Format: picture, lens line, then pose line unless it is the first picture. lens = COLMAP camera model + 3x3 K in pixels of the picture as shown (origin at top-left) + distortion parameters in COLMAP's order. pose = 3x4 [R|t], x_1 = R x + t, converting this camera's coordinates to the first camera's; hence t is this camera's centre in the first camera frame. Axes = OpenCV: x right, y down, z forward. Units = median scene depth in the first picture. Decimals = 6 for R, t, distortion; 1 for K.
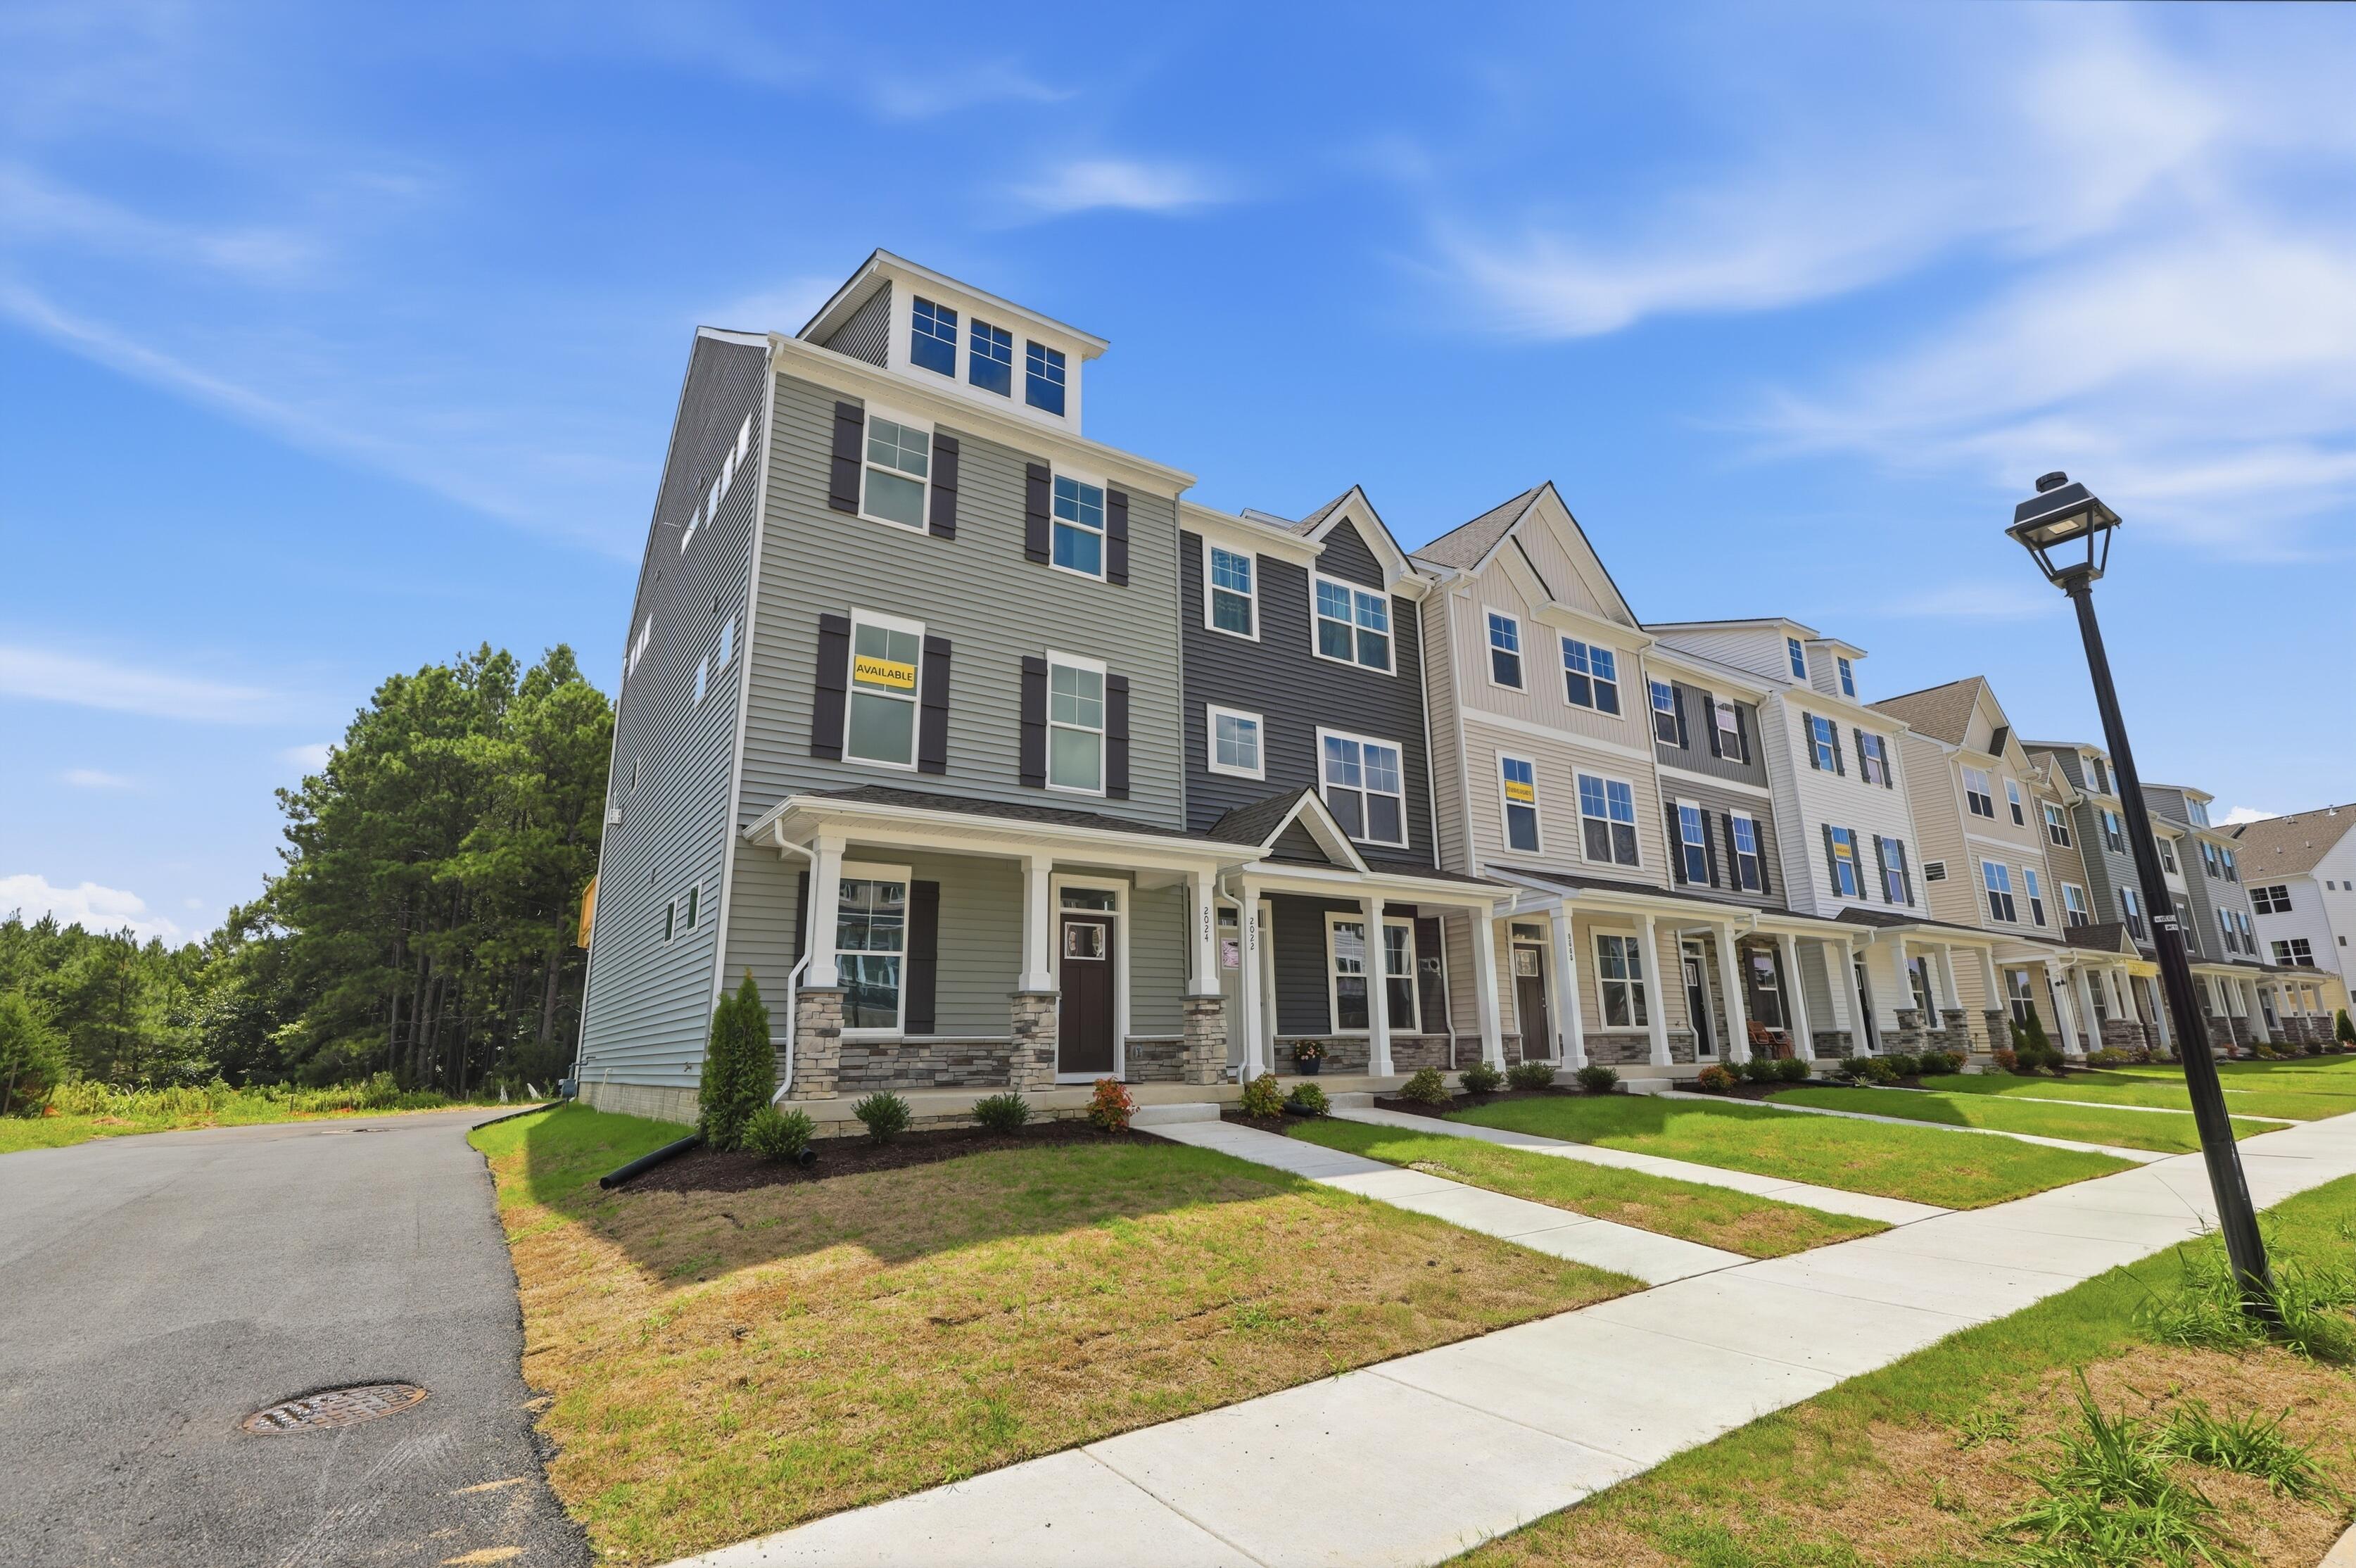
lens RADIAL K [[1062.7, 0, 1178.0], [0, 1062.7, 784.0], [0, 0, 1]] dist [0.001057, 0.000220]
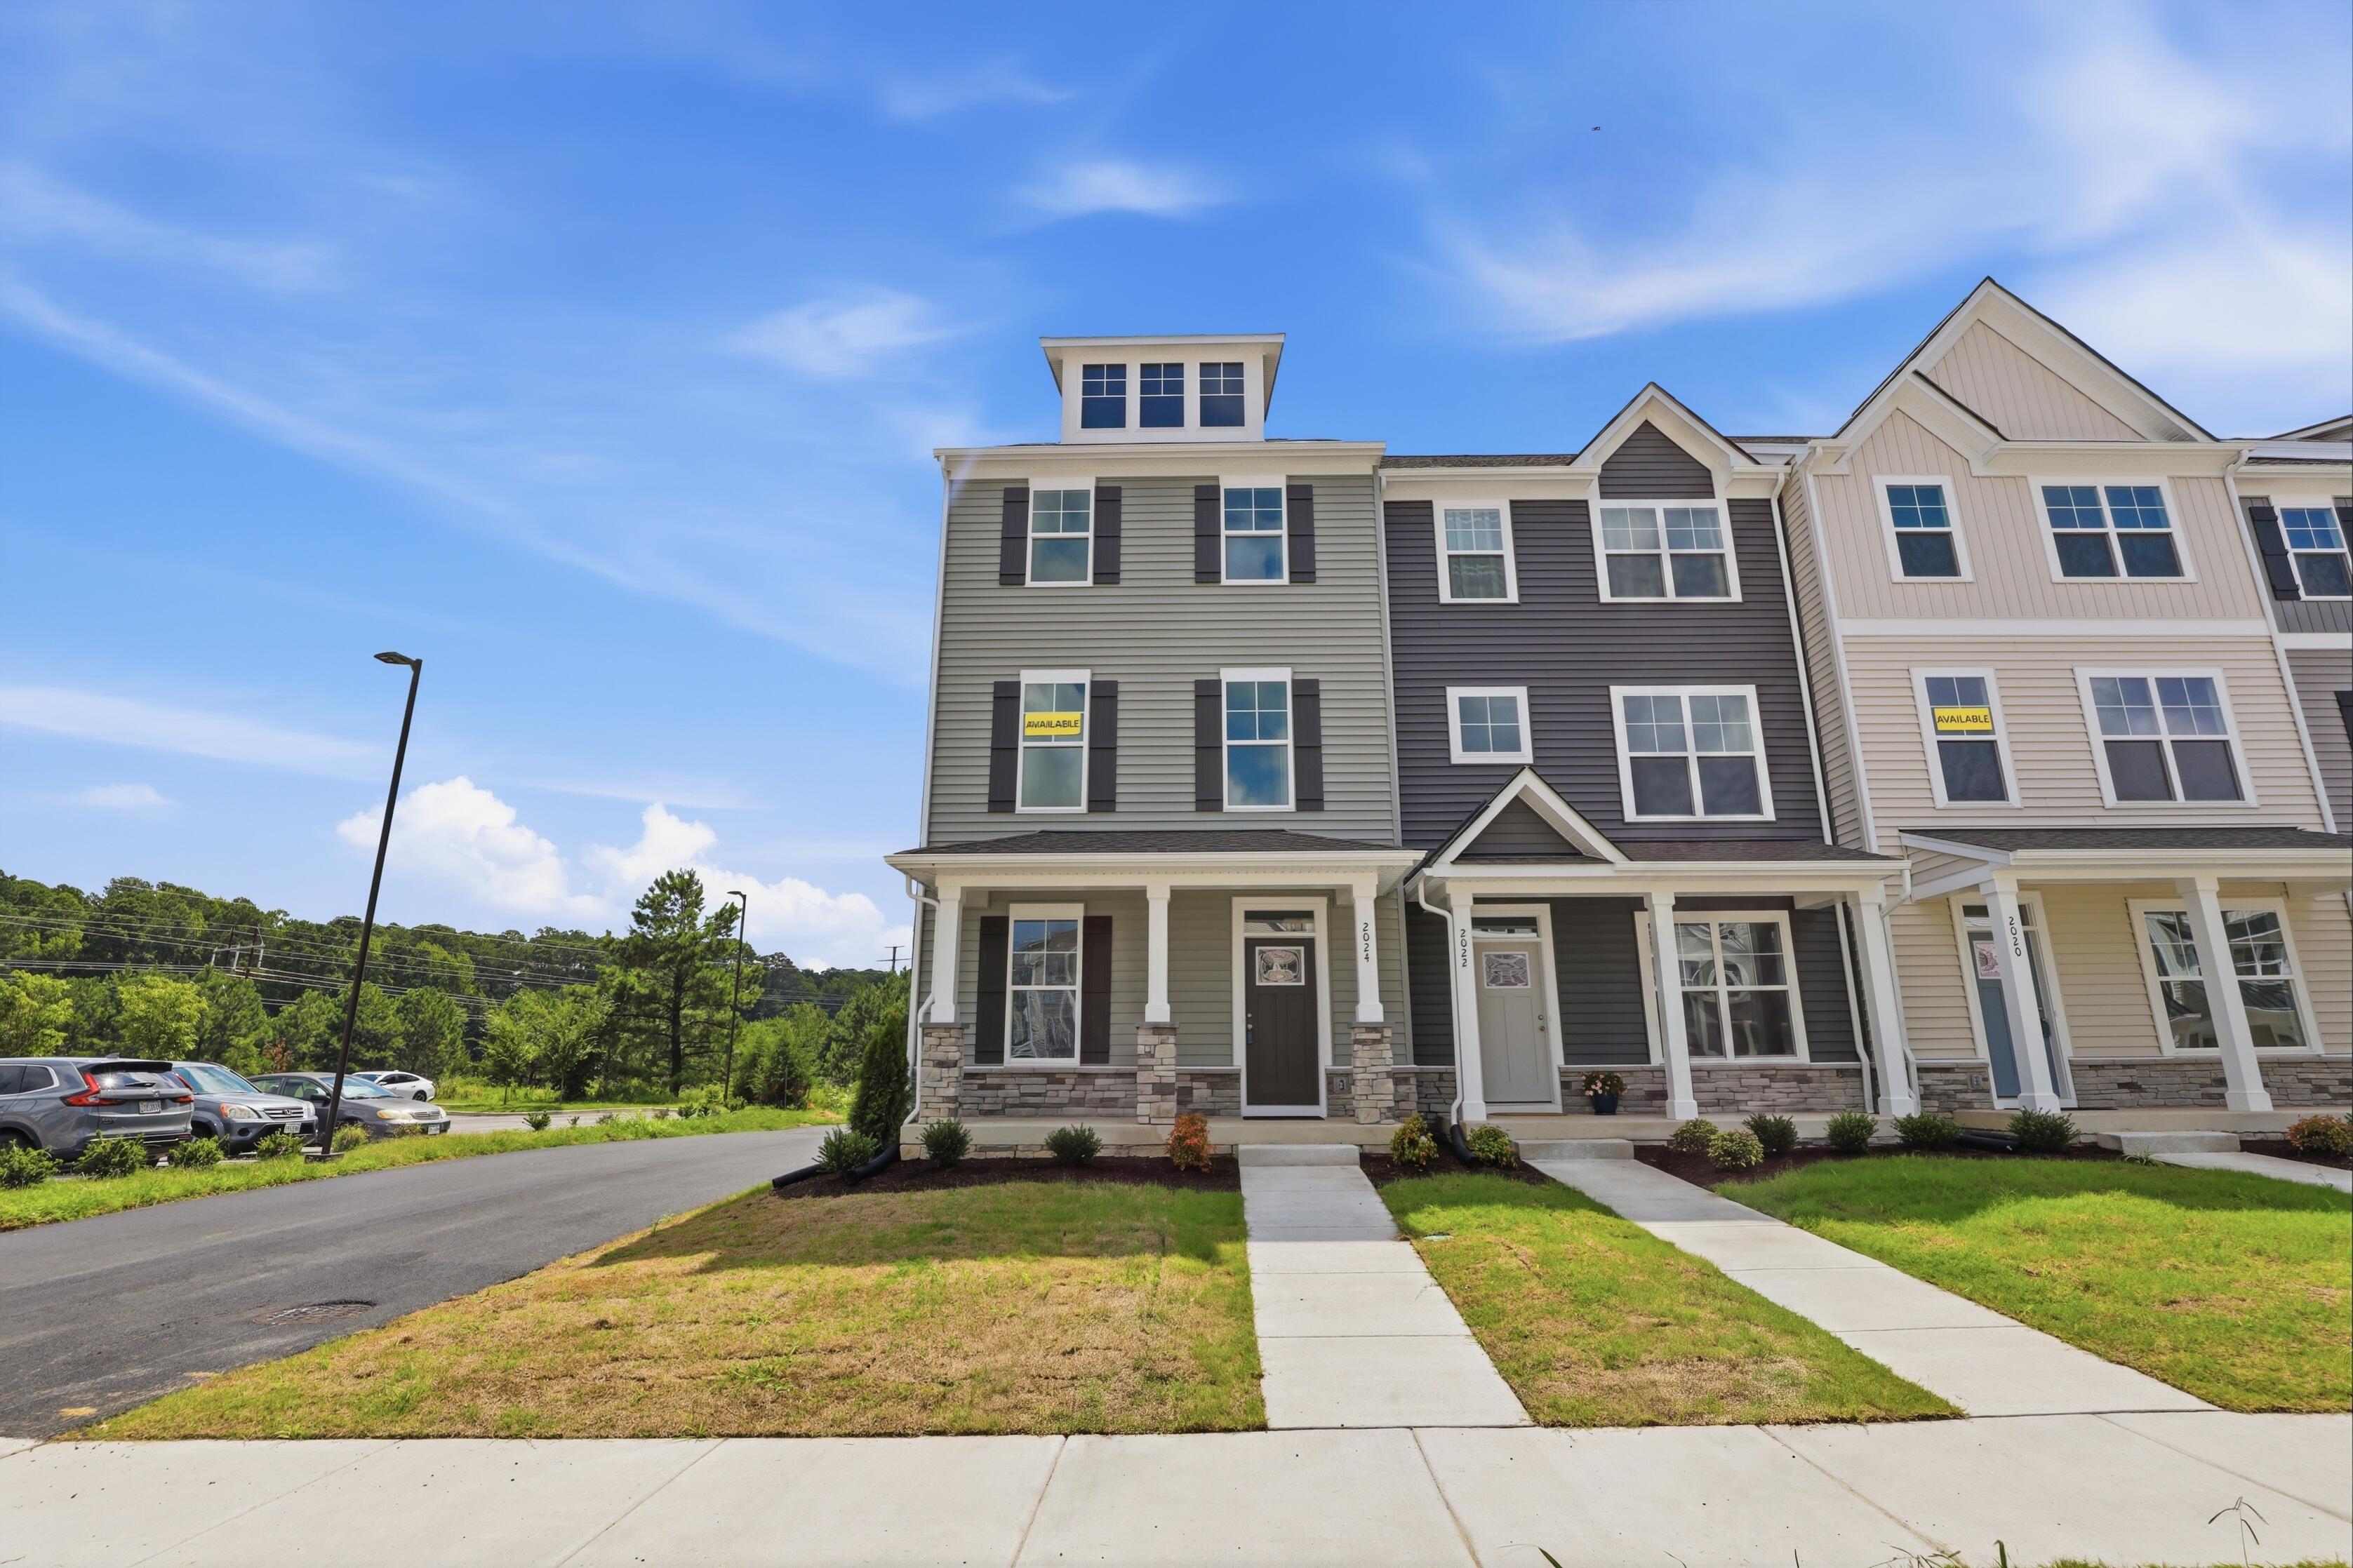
lens RADIAL K [[1074.2, 0, 1181.7], [0, 1074.2, 787.1], [0, 0, 1]] dist [-0.025545, -0.000396]
pose [[0.817065, -0.135593, -0.560374, 0.365452], [0.130002, 0.990249, -0.050056, 0.024655], [0.561697, -0.031951, 0.826726, 0.153177]]
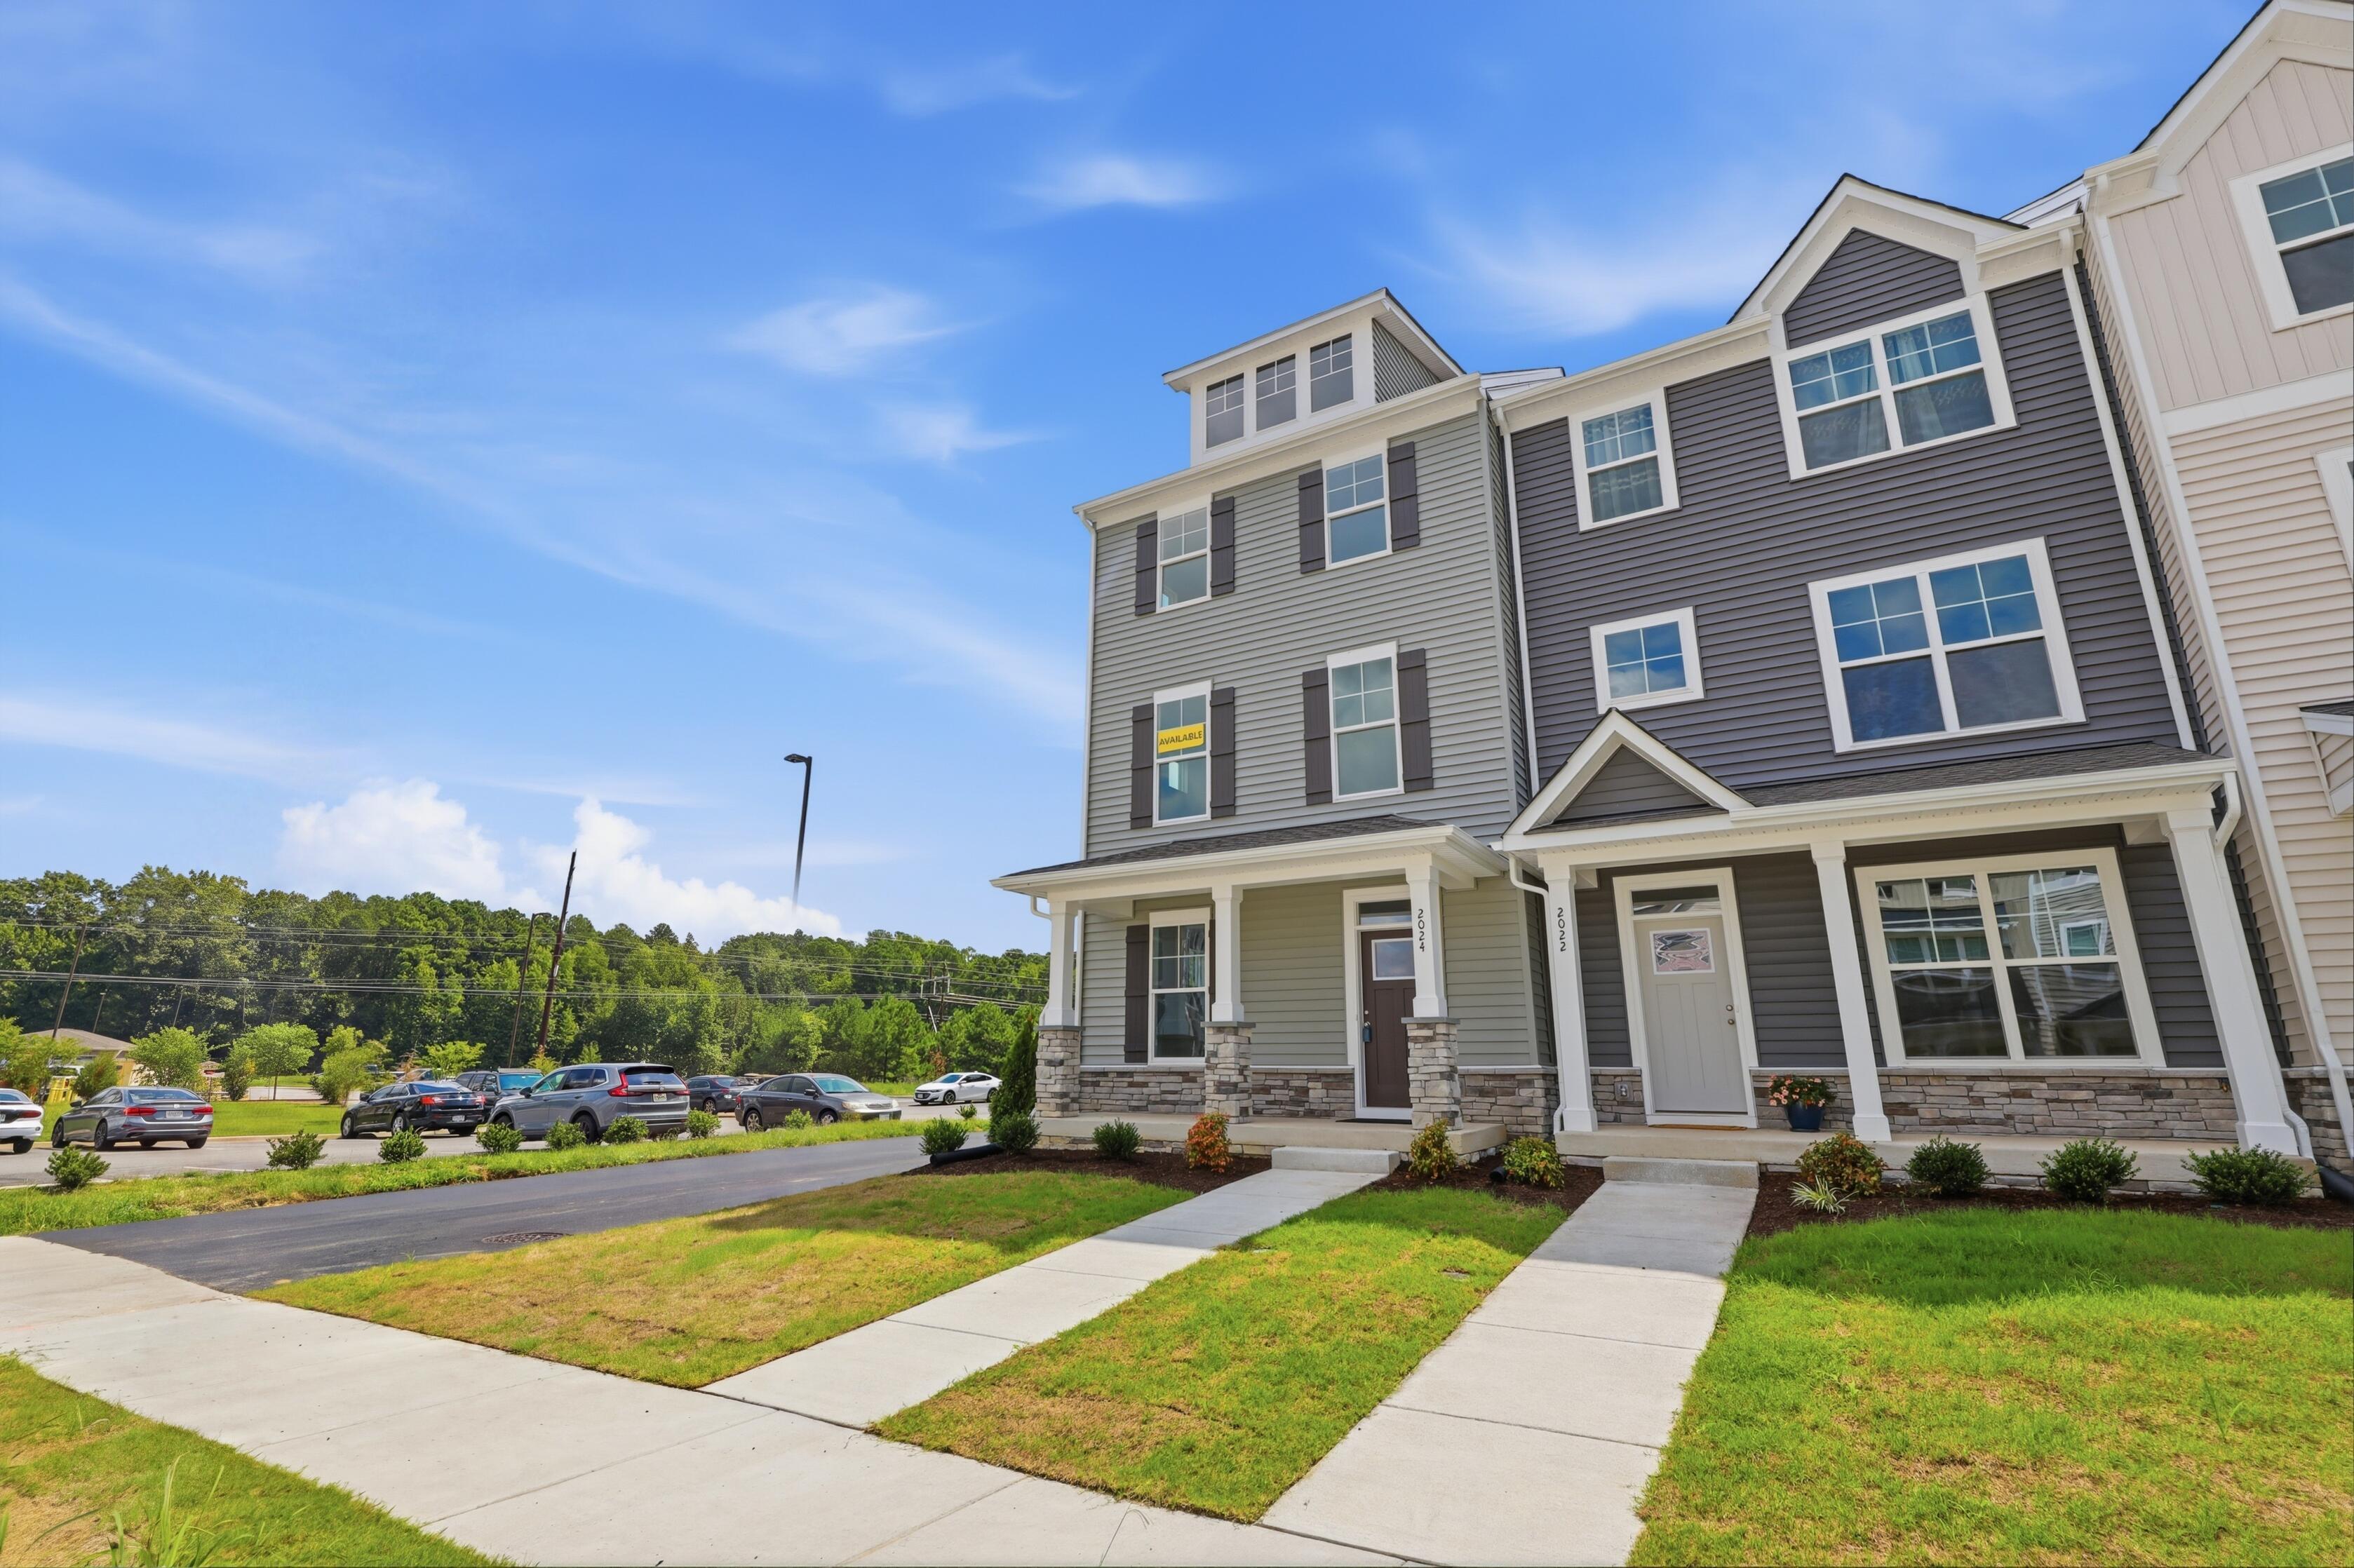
lens RADIAL K [[1061.7, 0, 1177.0], [0, 1061.7, 784.0], [0, 0, 1]] dist [0.001057, 0.000220]
pose [[0.410750, -0.223157, -0.884016, 0.602389], [0.209694, 0.966714, -0.146601, 0.090001], [0.887306, -0.125156, 0.443873, 0.423153]]
